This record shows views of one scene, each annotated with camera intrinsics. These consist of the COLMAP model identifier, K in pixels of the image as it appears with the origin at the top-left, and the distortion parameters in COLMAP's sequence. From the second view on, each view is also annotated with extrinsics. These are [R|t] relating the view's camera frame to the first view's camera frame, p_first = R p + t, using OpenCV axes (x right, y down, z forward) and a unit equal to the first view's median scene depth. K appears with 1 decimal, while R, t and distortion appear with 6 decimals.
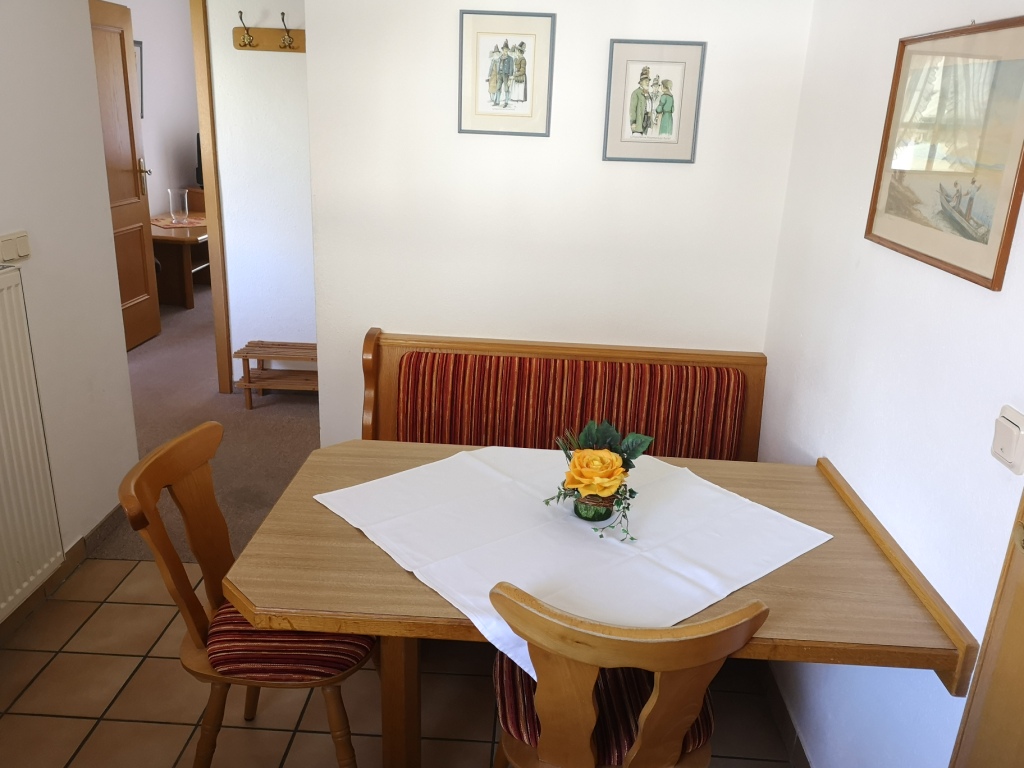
lens RADIAL K [[806.6, 0, 512.0], [0, 806.6, 381.4], [0, 0, 1]] dist [0.006110, 0.001584]
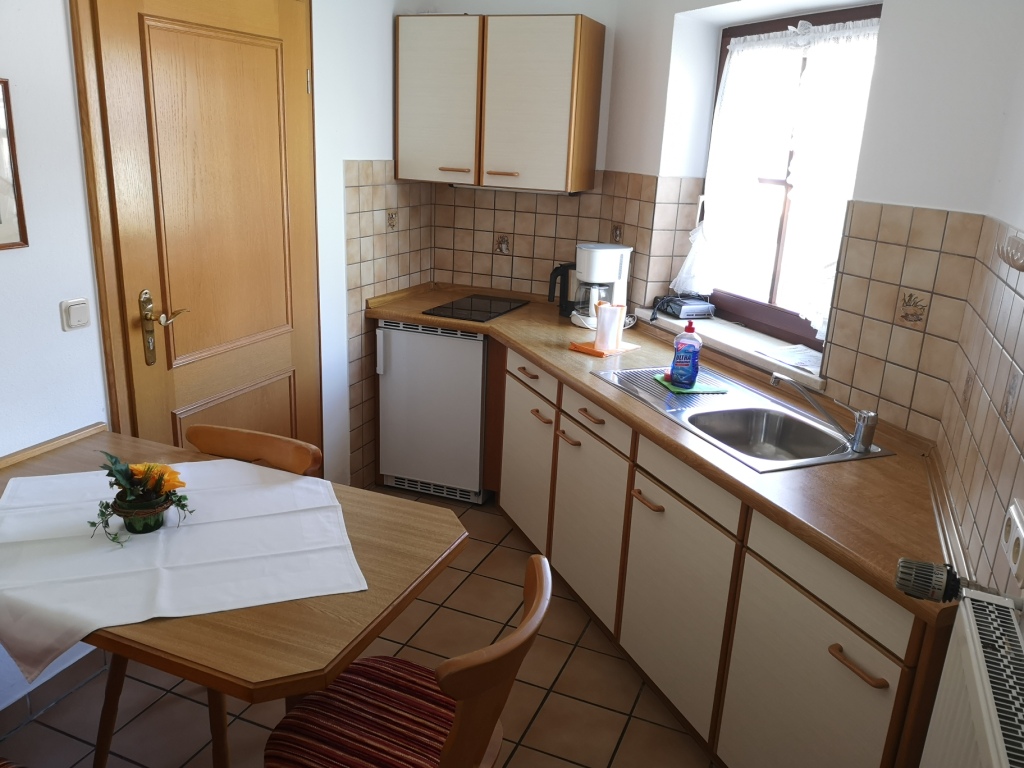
lens RADIAL K [[806.6, 0, 512.0], [0, 806.6, 381.4], [0, 0, 1]] dist [0.006110, 0.001584]
pose [[-0.932613, -0.183599, 0.310684, -0.610982], [0.028825, 0.820262, 0.571261, -0.555906], [-0.359725, 0.541721, -0.759695, 1.422735]]
